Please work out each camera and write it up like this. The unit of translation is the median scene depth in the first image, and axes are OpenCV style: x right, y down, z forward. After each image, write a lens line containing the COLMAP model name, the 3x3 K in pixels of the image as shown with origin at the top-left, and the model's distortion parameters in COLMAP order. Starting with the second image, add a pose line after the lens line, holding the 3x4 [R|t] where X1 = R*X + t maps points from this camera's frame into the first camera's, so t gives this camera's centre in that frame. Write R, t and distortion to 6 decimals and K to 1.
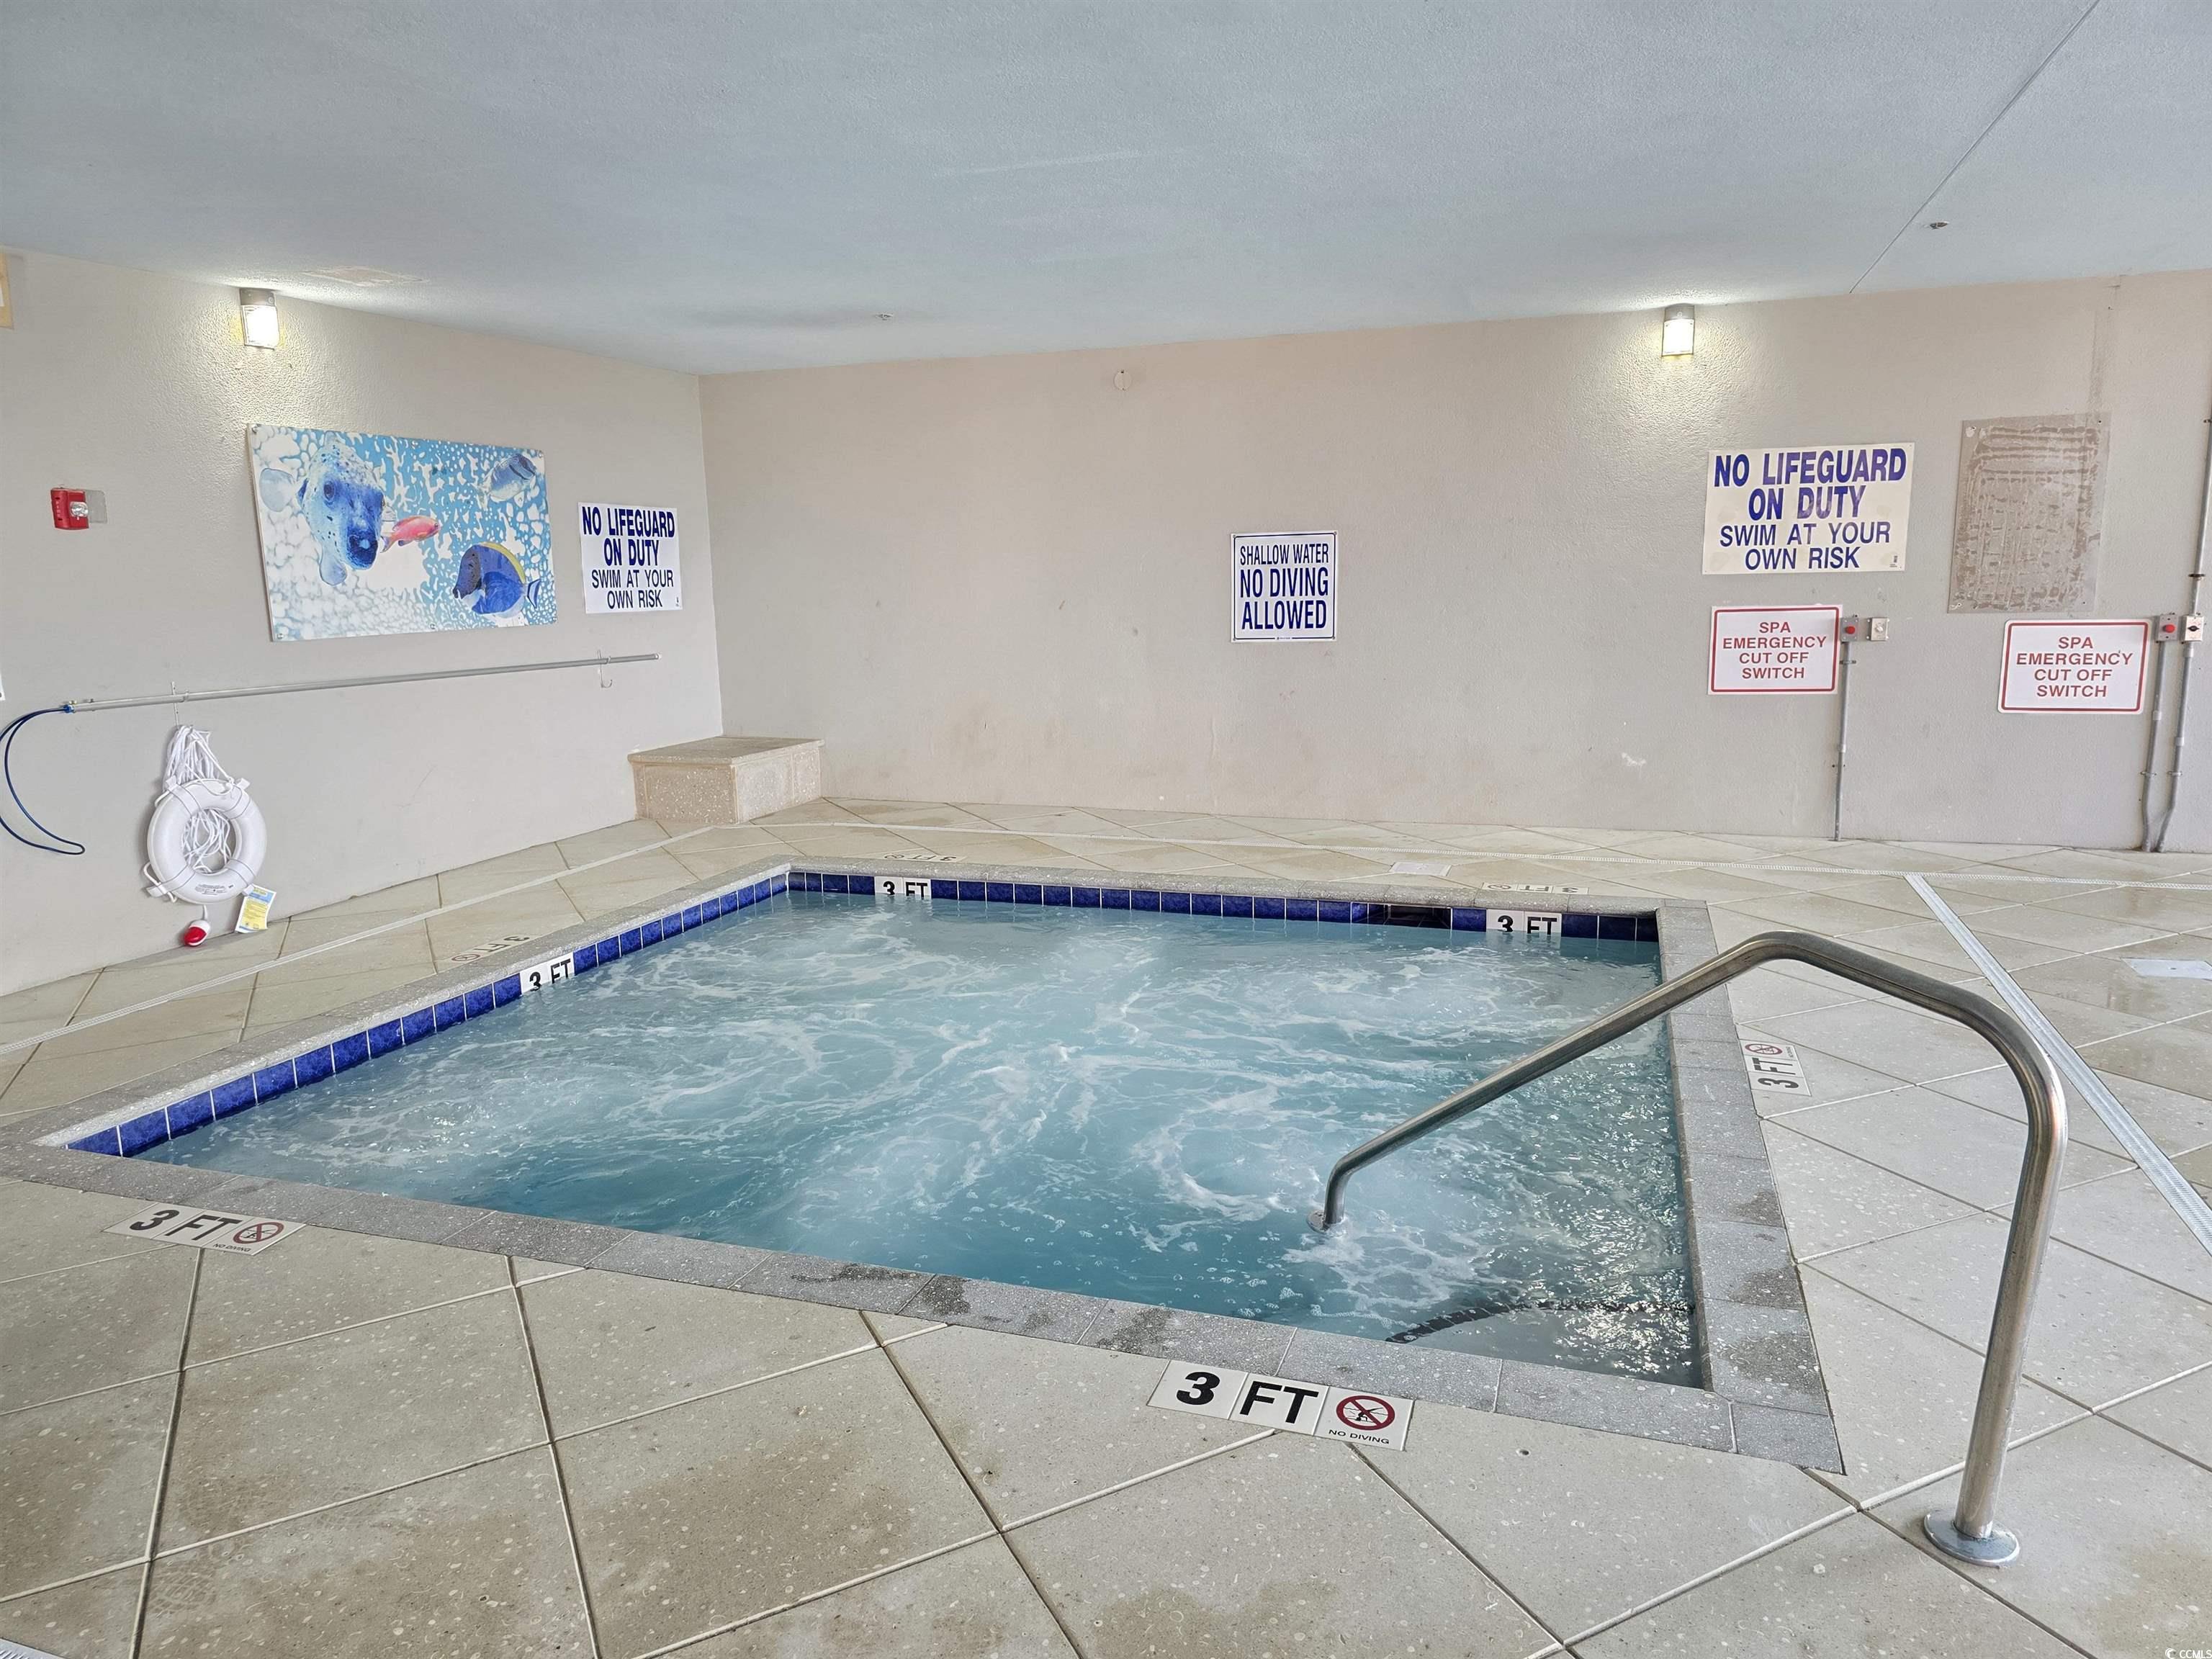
lens RADIAL K [[1485.1, 0, 1103.5], [0, 1485.1, 834.0], [0, 0, 1]] dist [0.036687, -0.016546]
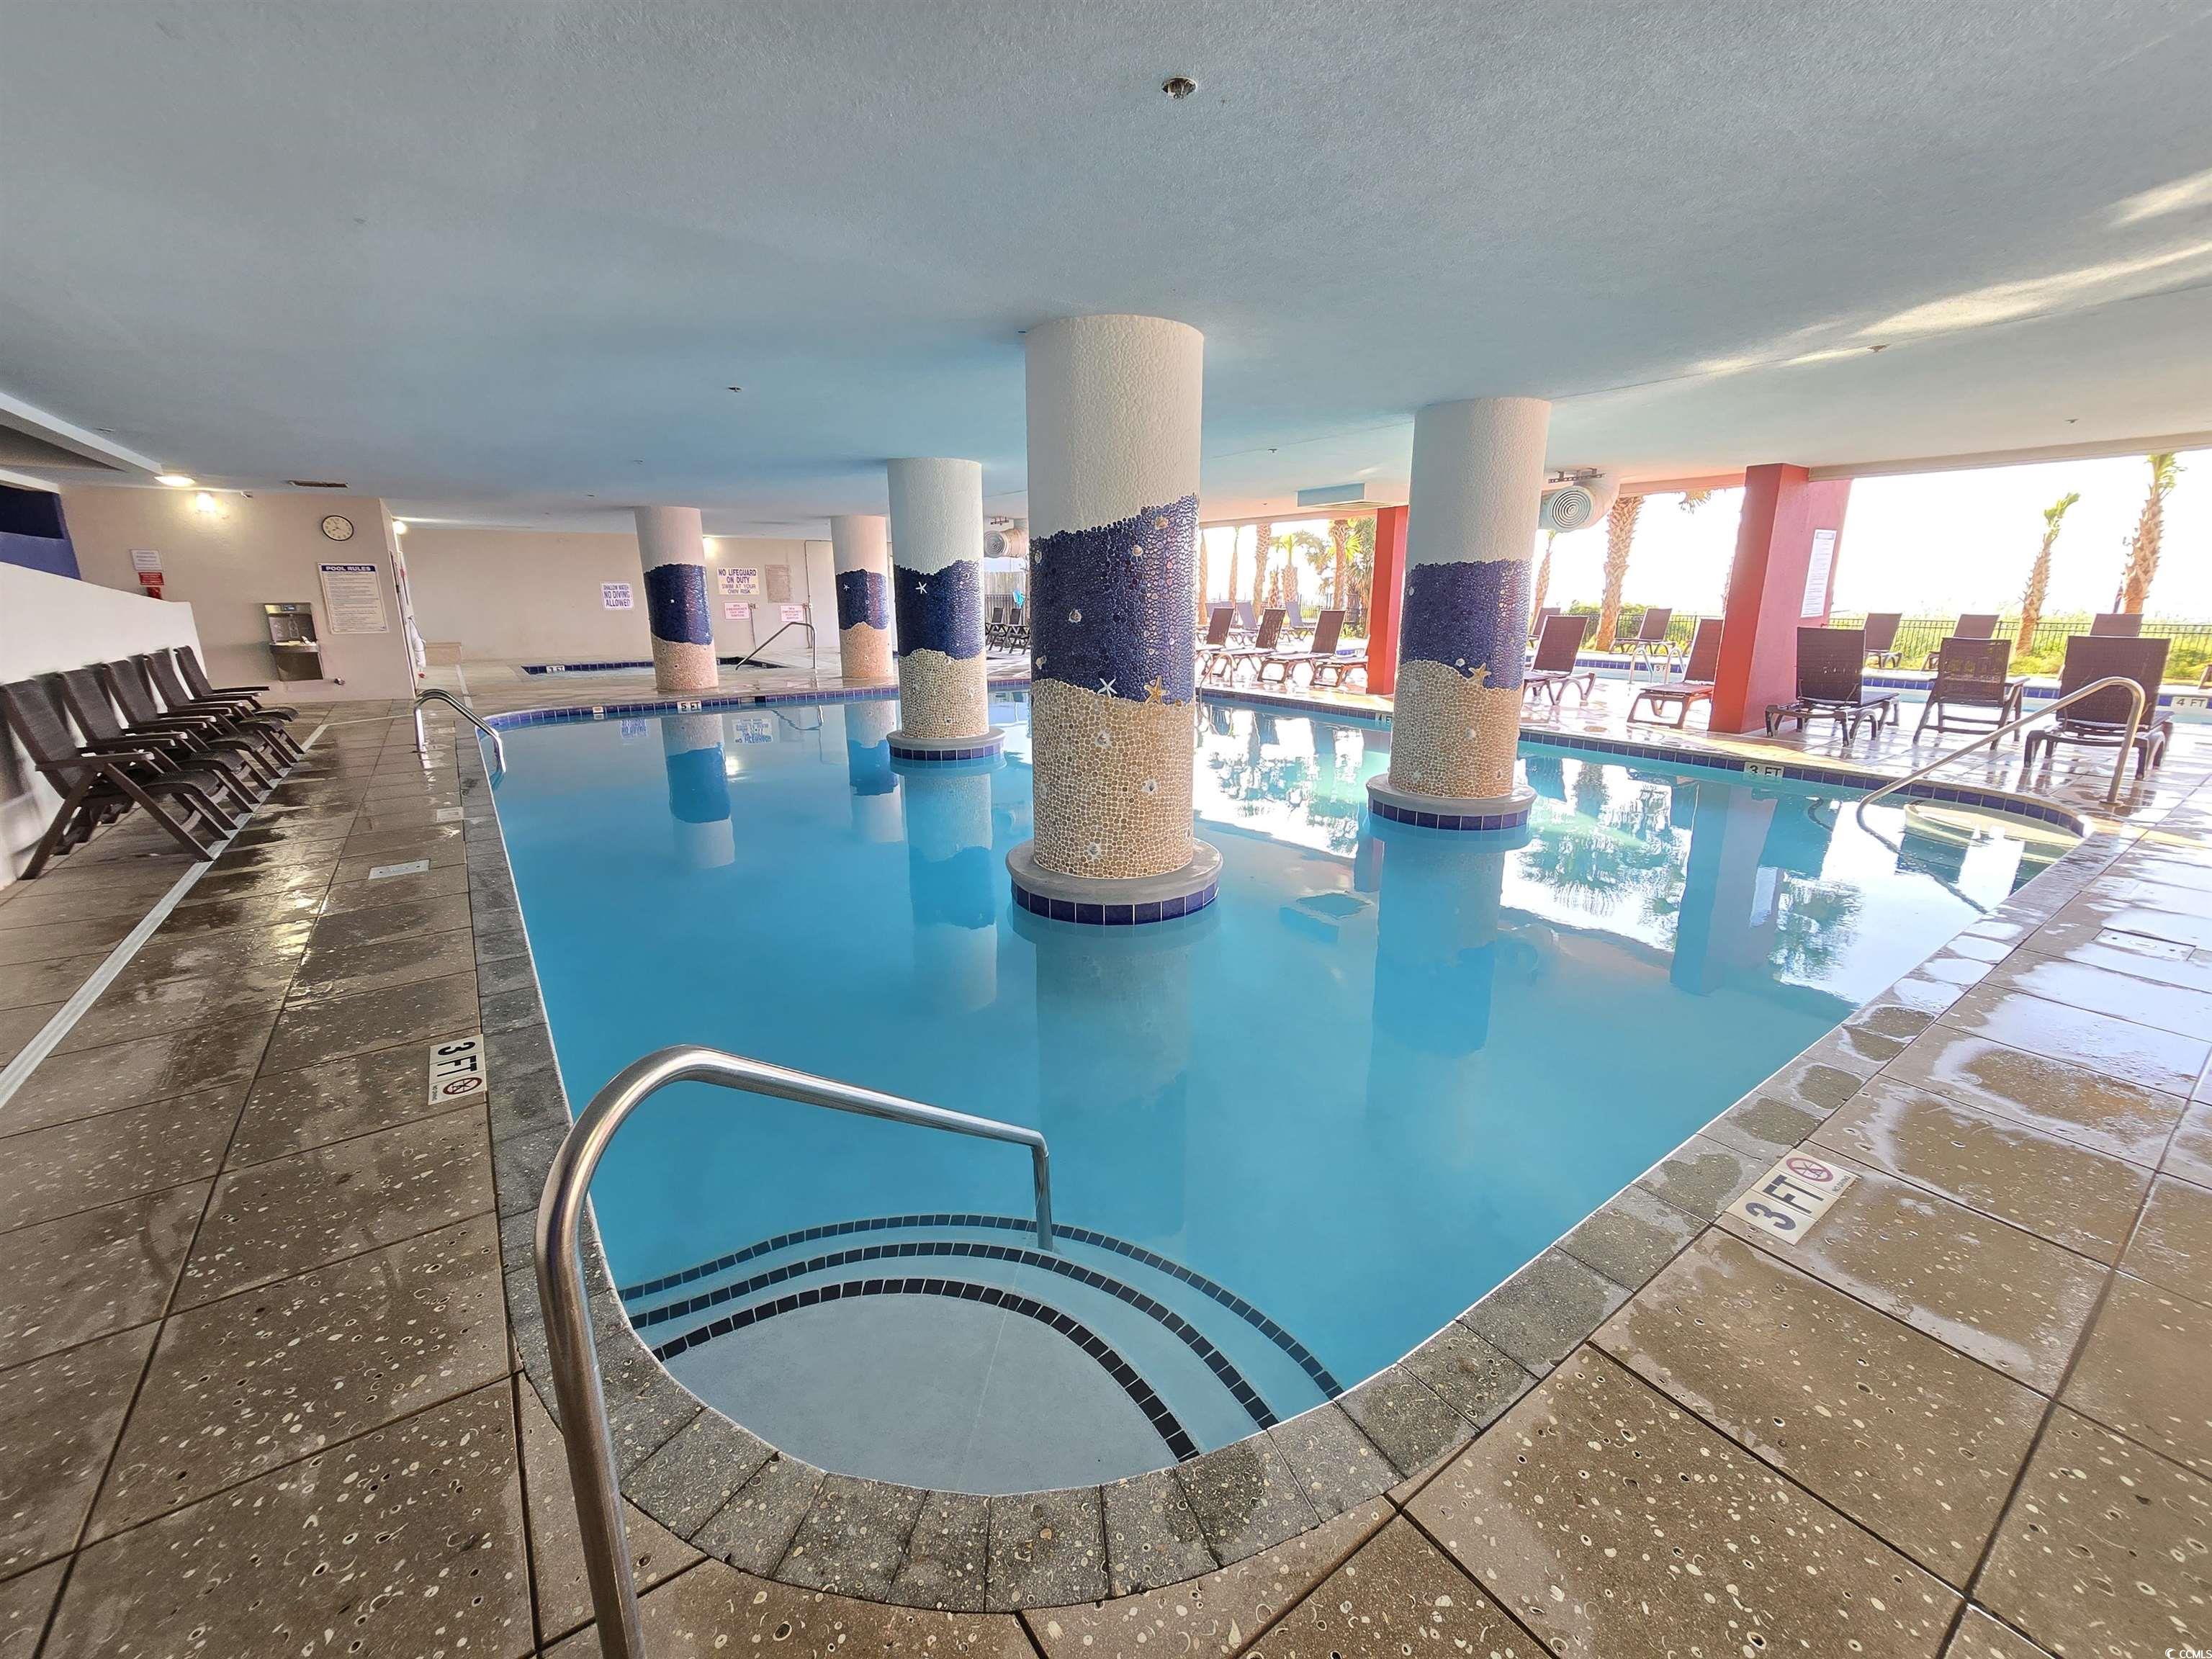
lens RADIAL K [[912.0, 0, 1106.1], [0, 912.0, 830.8], [0, 0, 1]] dist [0.002000, -0.000500]
pose [[0.587646, -0.187610, 0.787067, -1.316564], [0.137746, 0.981744, 0.131170, 0.355685], [-0.797307, 0.031334, 0.602760, -1.713627]]
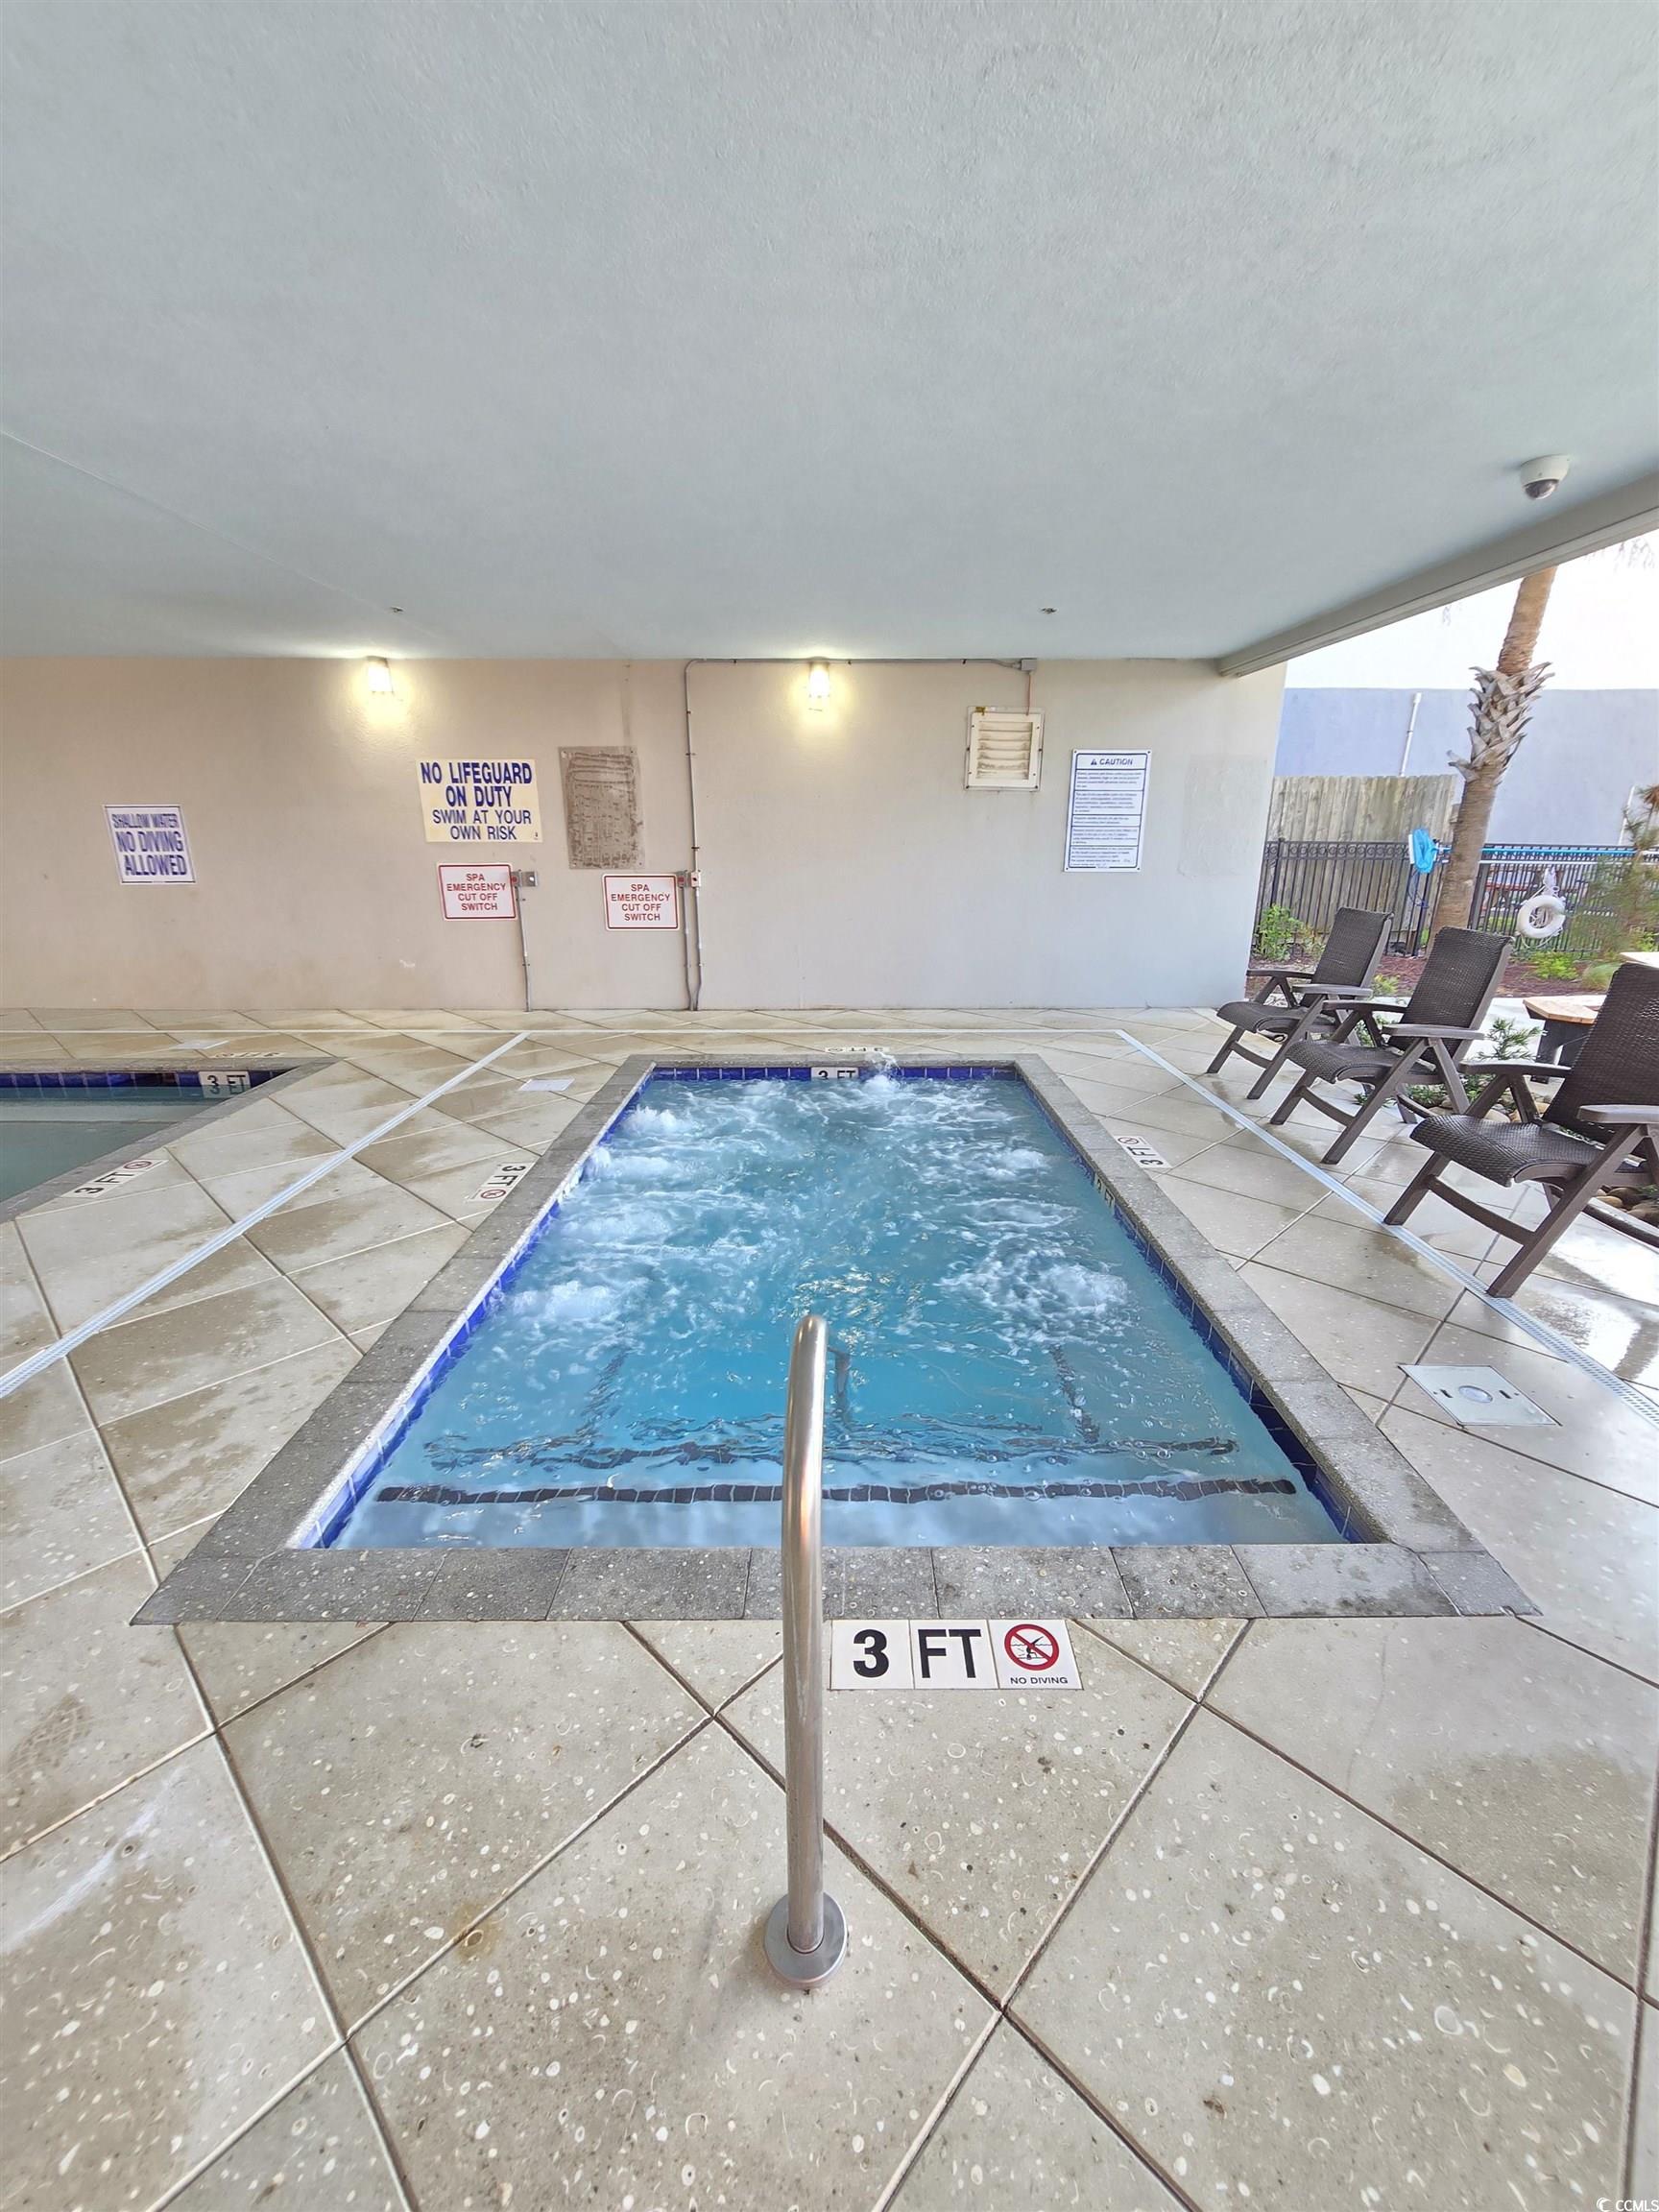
lens RADIAL K [[912.0, 0, 869.1], [0, 912.0, 1107.9], [0, 0, 1]] dist [0.002000, -0.000500]
pose [[0.938057, -0.081873, 0.336668, 0.506717], [0.043107, 0.991709, 0.121061, 0.004537], [-0.343788, -0.099049, 0.933809, -0.065302]]
